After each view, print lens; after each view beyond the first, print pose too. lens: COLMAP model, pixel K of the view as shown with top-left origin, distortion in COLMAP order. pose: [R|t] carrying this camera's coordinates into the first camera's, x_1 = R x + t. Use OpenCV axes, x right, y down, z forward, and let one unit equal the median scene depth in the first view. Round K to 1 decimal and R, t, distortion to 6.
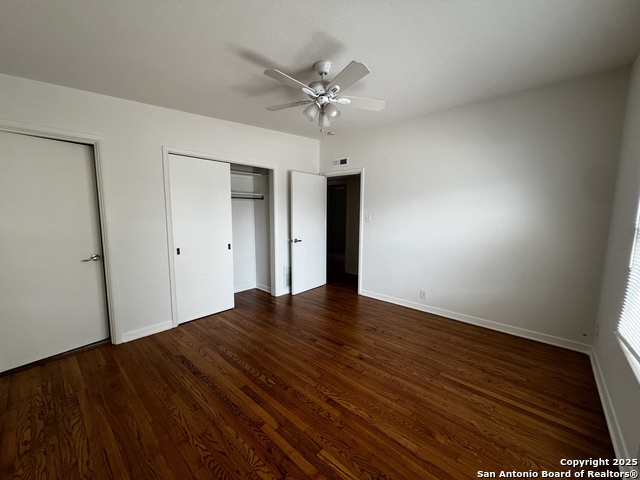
lens RADIAL K [[255.8, 0, 320.1], [0, 255.8, 238.9], [0, 0, 1]] dist [-0.002218, 0.000326]
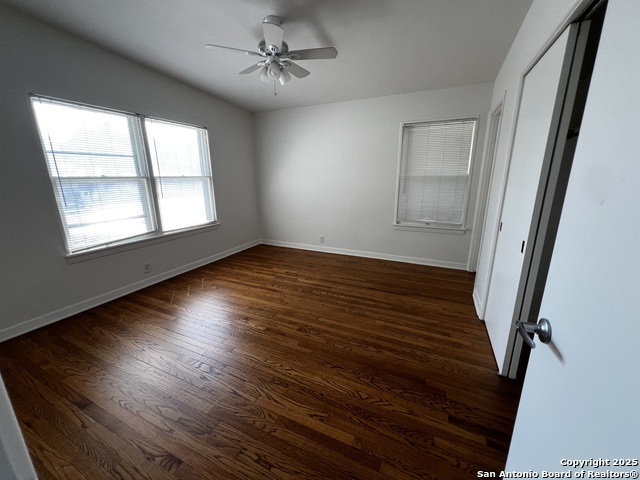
lens RADIAL K [[255.8, 0, 319.2], [0, 255.8, 240.2], [0, 0, 1]] dist [-0.002218, 0.000326]
pose [[-0.956408, 0.070080, -0.283499, 0.172382], [-0.034126, 0.937309, 0.346825, -0.204678], [0.290032, 0.341381, -0.894059, 2.139917]]
